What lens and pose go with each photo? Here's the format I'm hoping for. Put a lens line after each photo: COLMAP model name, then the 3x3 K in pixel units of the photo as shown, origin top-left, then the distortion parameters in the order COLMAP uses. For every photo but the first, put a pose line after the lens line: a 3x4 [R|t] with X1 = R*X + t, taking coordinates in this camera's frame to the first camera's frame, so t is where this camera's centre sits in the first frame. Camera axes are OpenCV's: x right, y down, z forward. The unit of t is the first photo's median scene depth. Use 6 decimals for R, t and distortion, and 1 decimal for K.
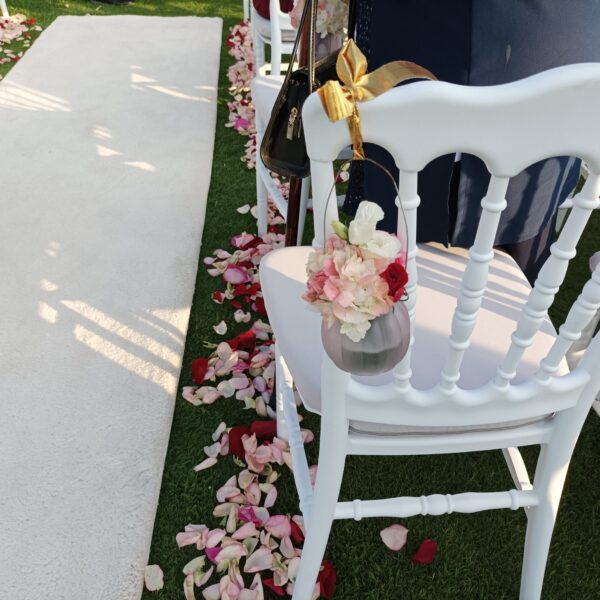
lens RADIAL K [[586.9, 0, 302.7], [0, 586.9, 300.3], [0, 0, 1]] dist [0.008973, 0.000000]
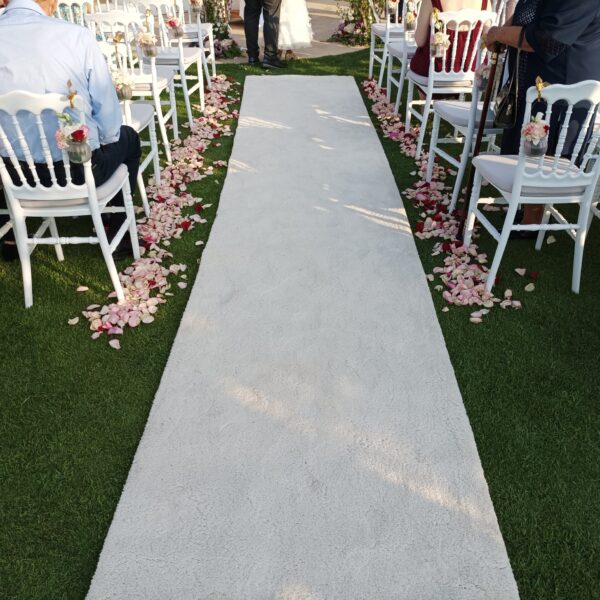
lens RADIAL K [[586.9, 0, 294.0], [0, 586.9, 300.7], [0, 0, 1]] dist [0.008973, 0.000000]
pose [[0.998259, 0.018201, -0.056097, -0.514954], [-0.022984, 0.996045, -0.085825, 0.588134], [0.054313, 0.086965, 0.994730, -1.191784]]
